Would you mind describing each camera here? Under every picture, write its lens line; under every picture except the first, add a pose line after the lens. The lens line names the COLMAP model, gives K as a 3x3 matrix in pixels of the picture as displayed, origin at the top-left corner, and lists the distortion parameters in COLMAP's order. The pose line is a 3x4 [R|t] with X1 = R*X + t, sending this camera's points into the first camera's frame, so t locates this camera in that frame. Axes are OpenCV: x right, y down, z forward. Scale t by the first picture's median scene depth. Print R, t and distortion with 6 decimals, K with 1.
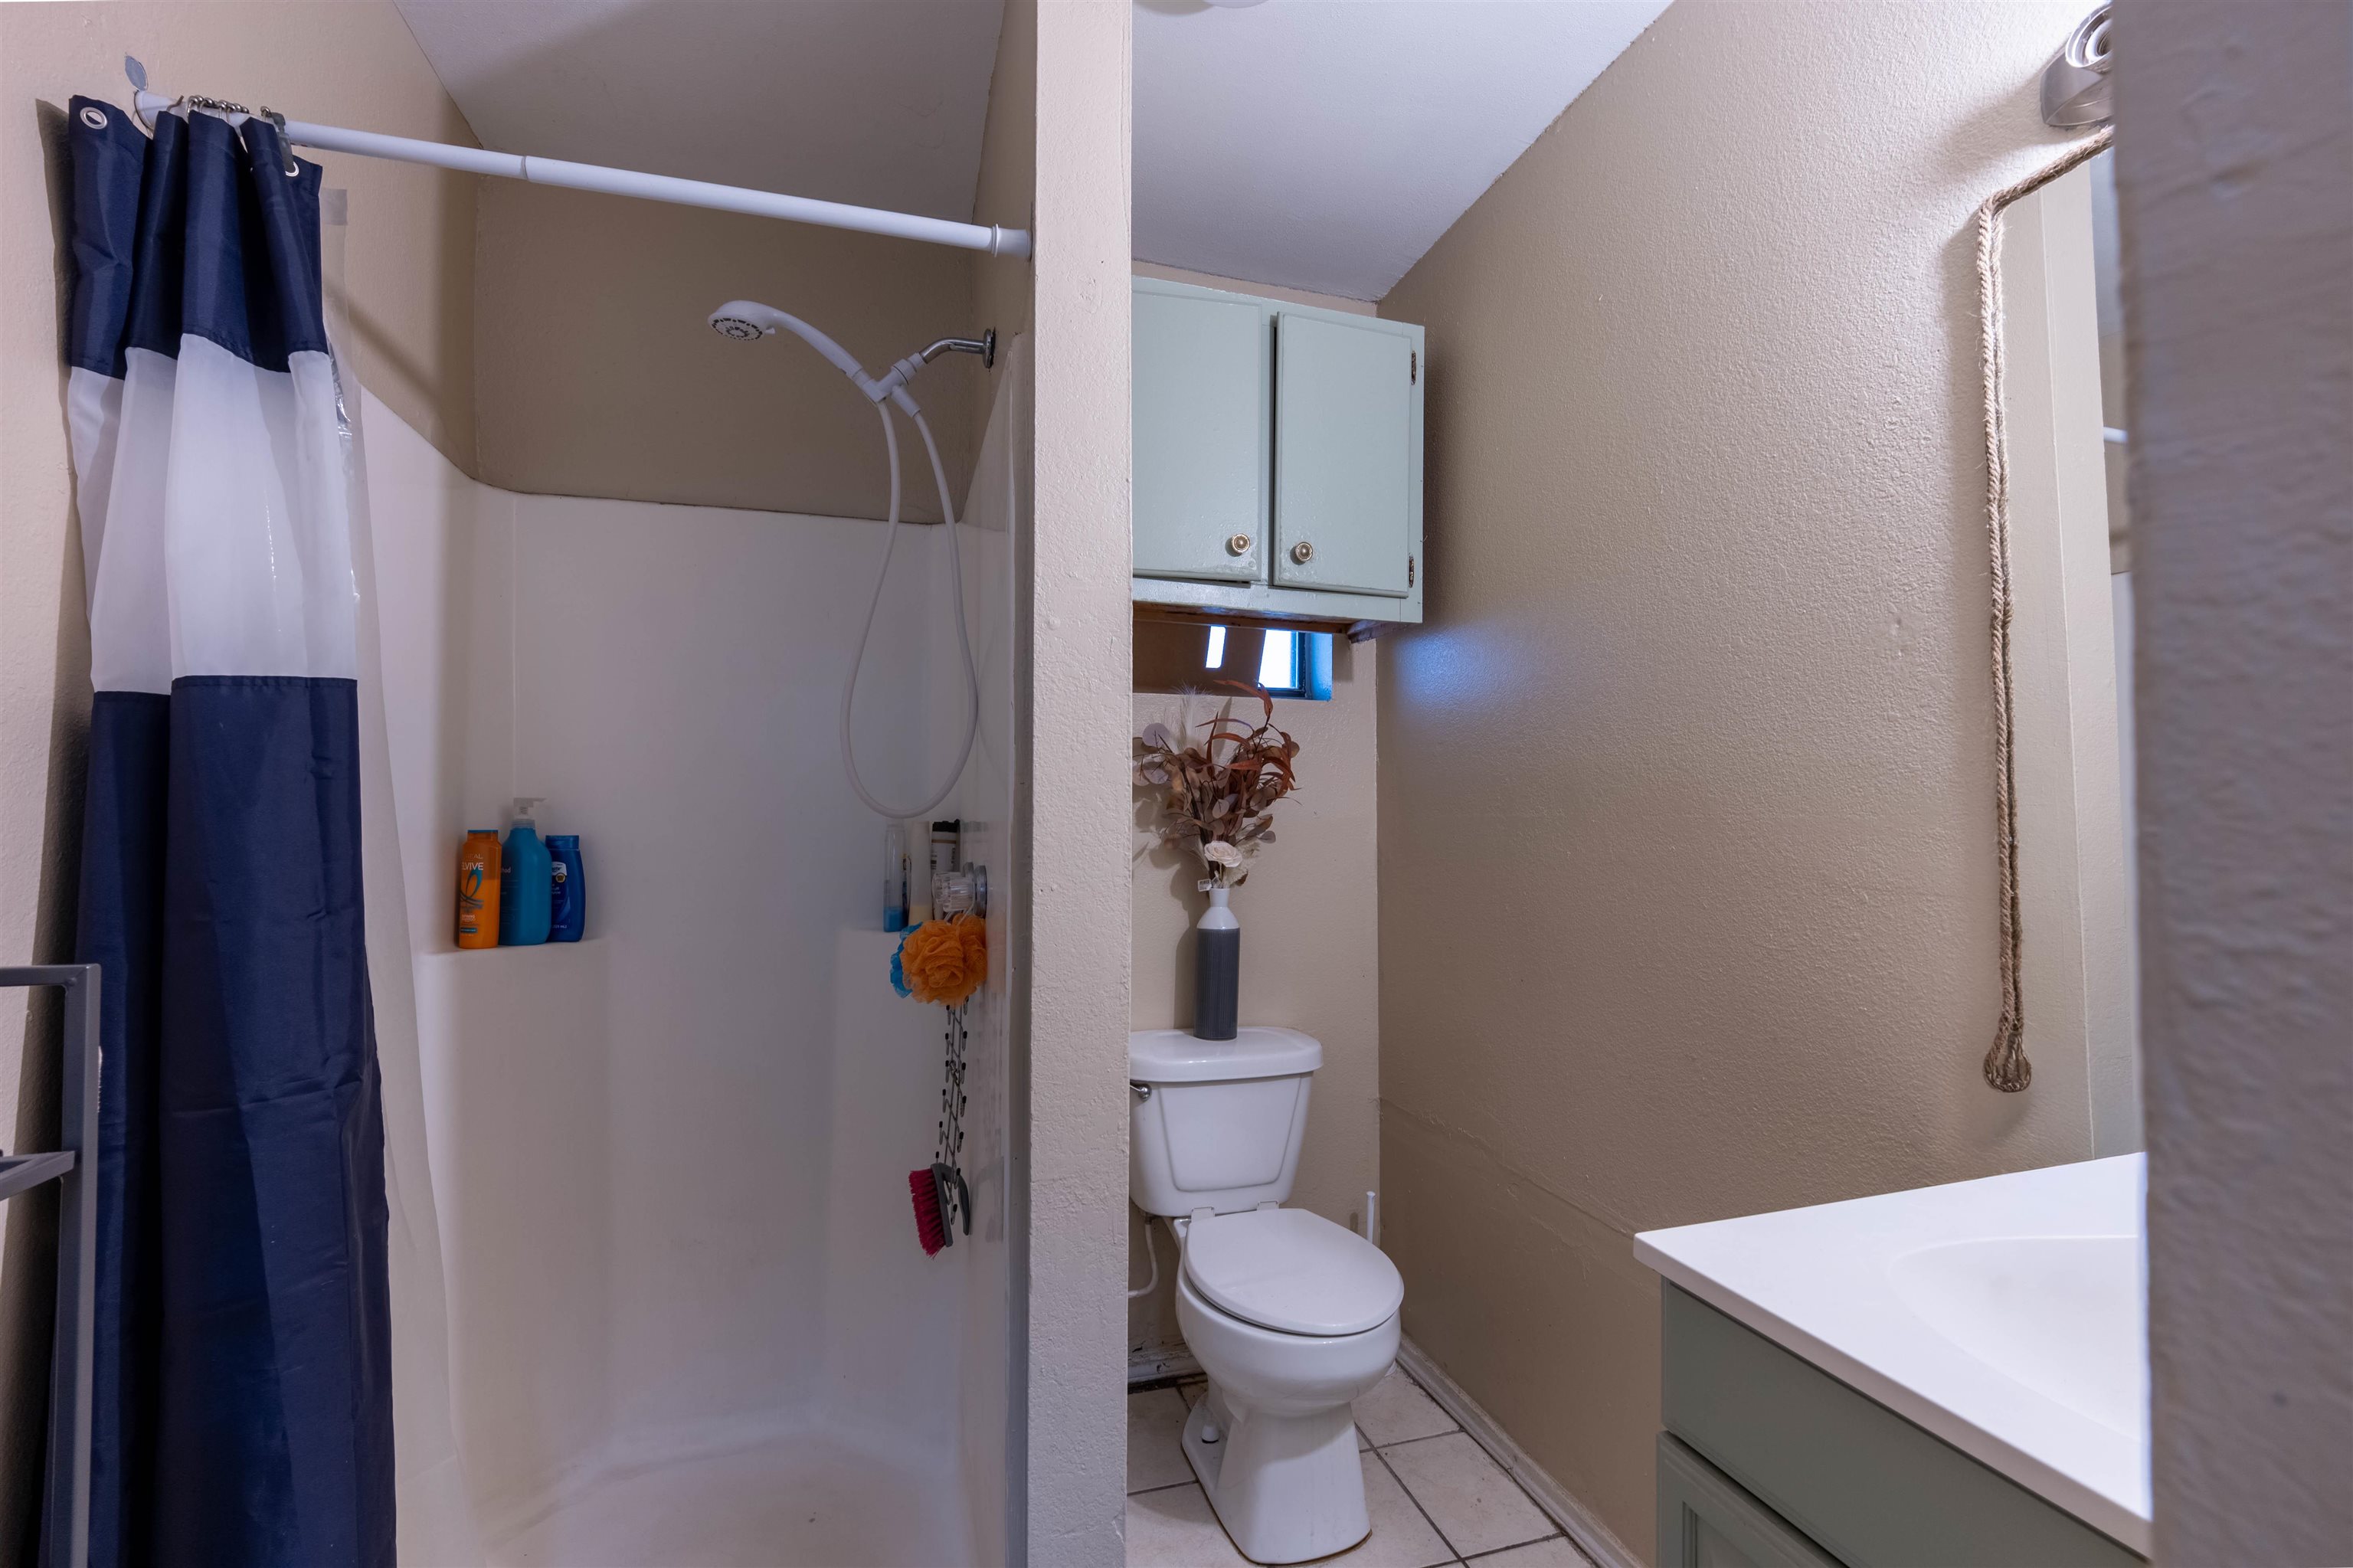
lens RADIAL K [[957.4, 0, 1176.5], [0, 957.4, 784.0], [0, 0, 1]] dist [0.062355, -0.045483]
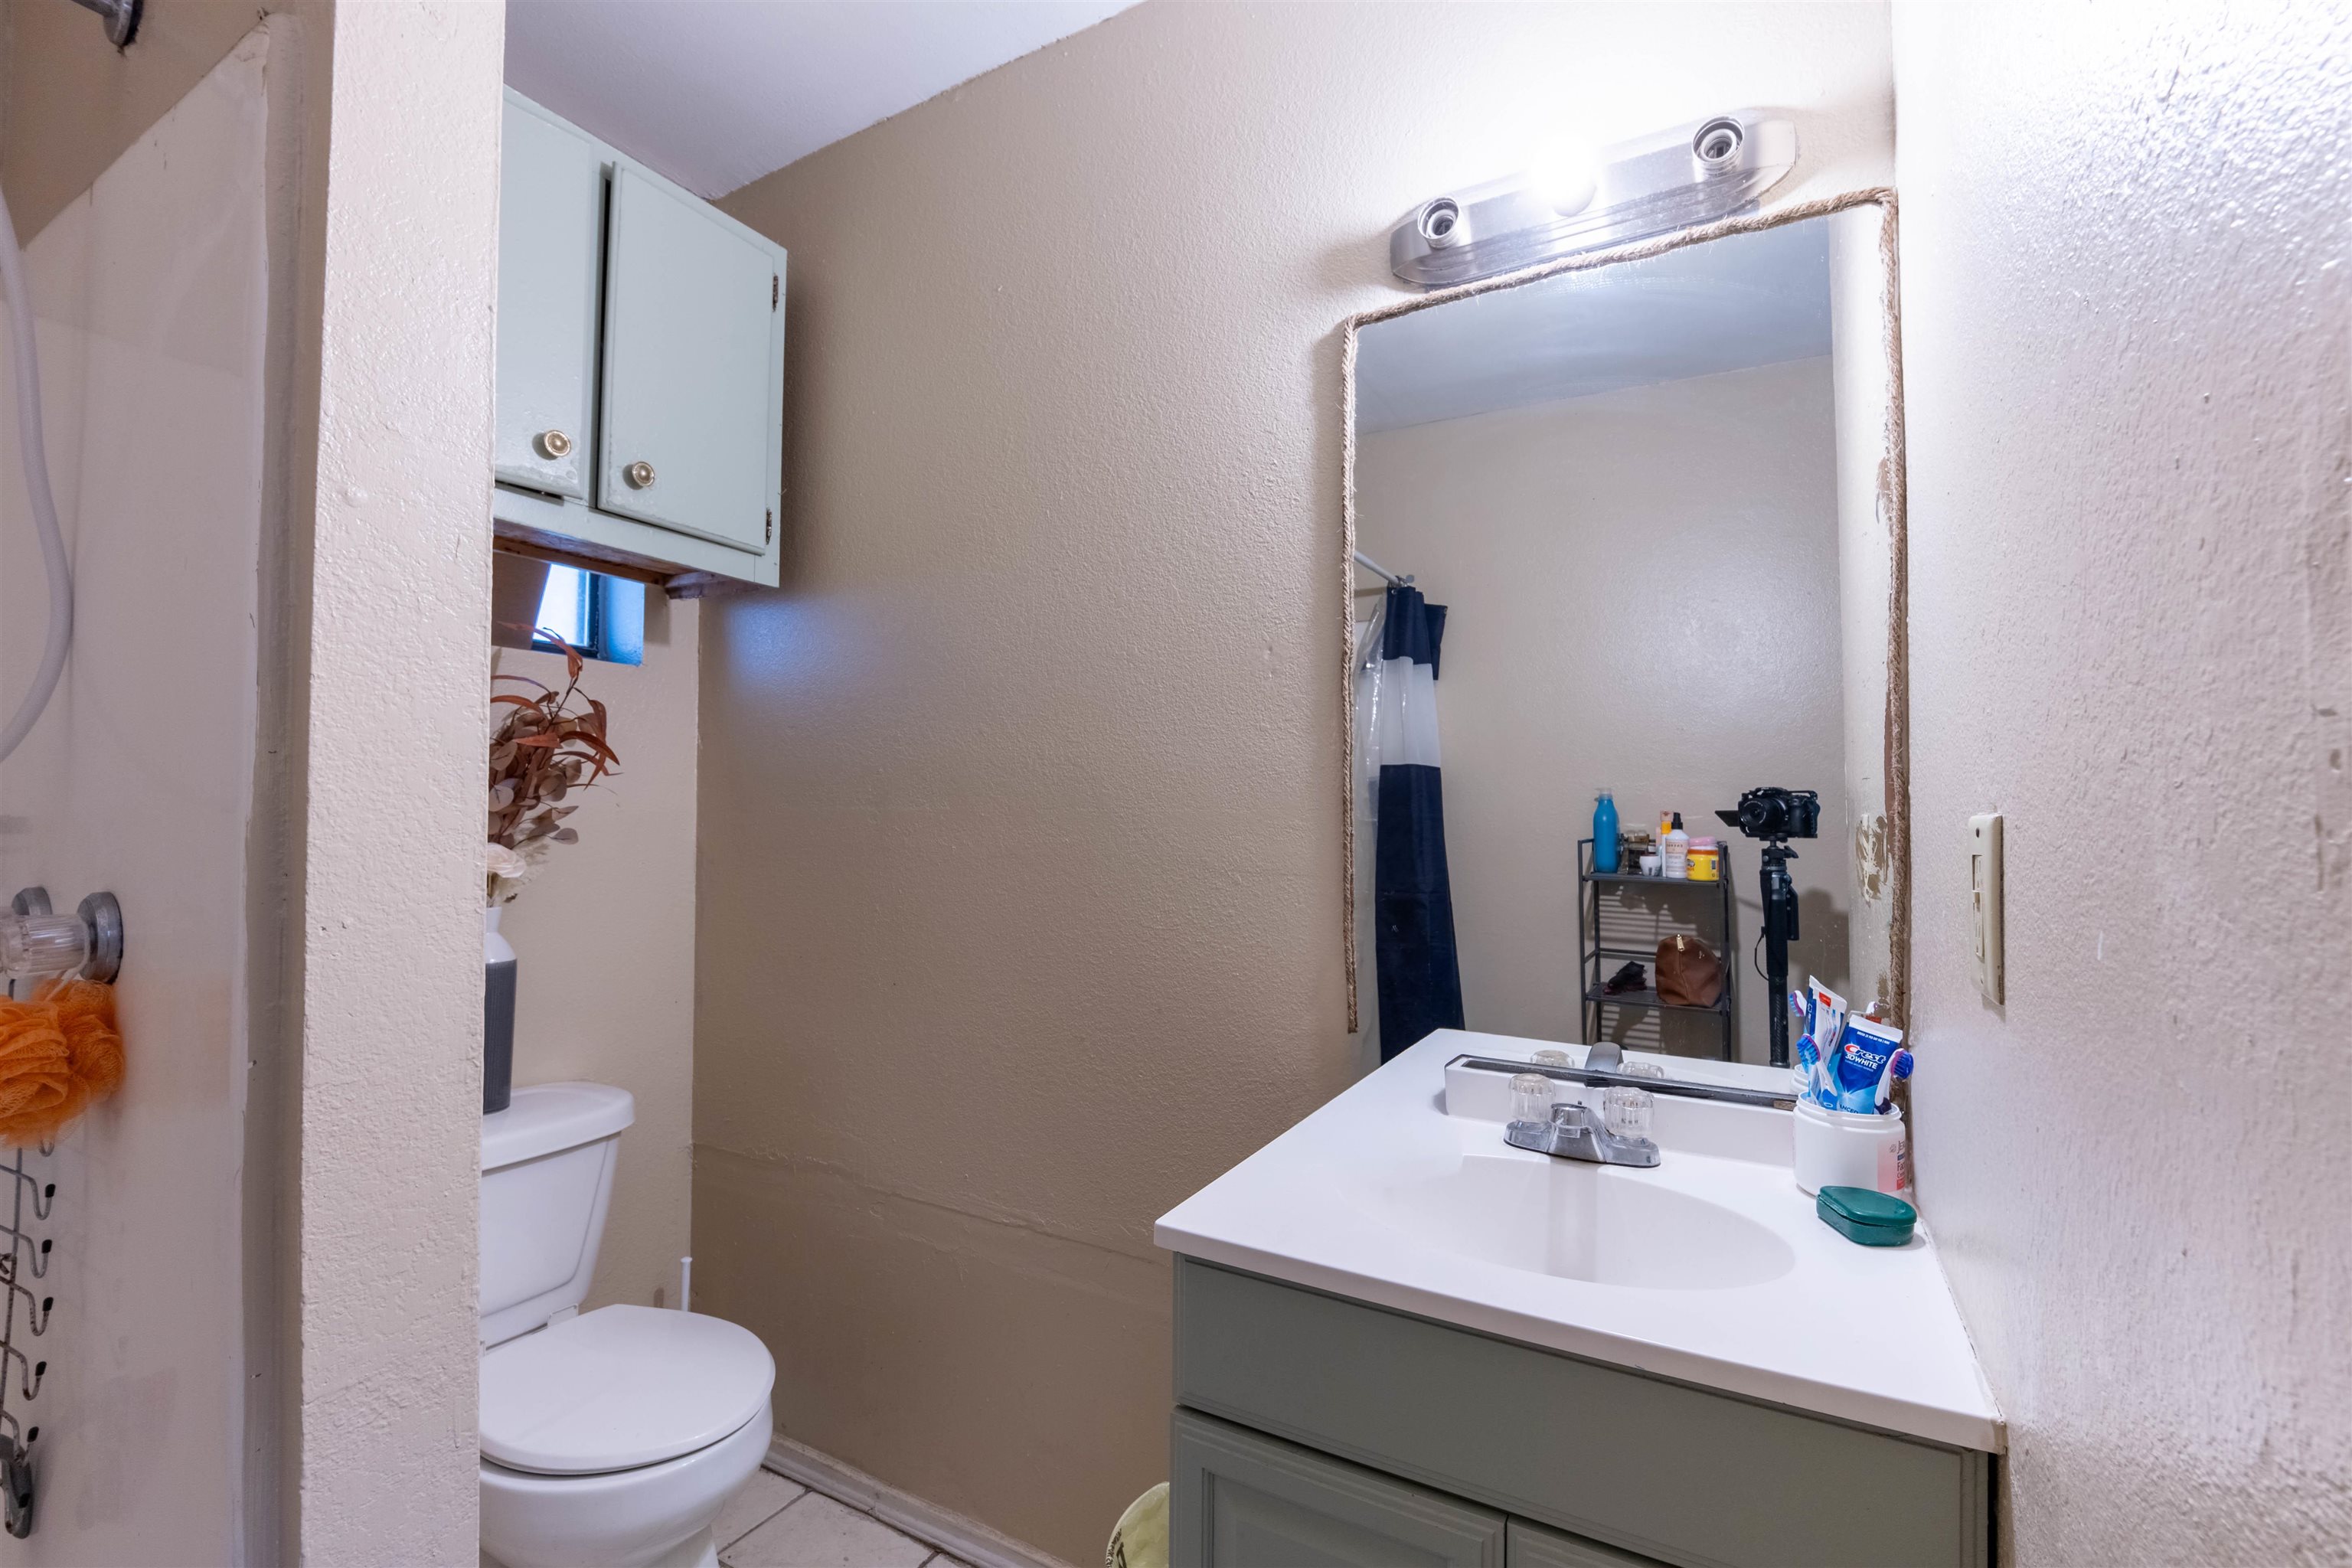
lens RADIAL K [[1007.5, 0, 1176.0], [0, 1007.5, 784.0], [0, 0, 1]] dist [0.029202, -0.018519]
pose [[0.746392, 0.020565, 0.665189, -0.090455], [-0.025895, 0.999663, -0.001849, 0.003107], [-0.665003, -0.015845, 0.746673, 0.082239]]
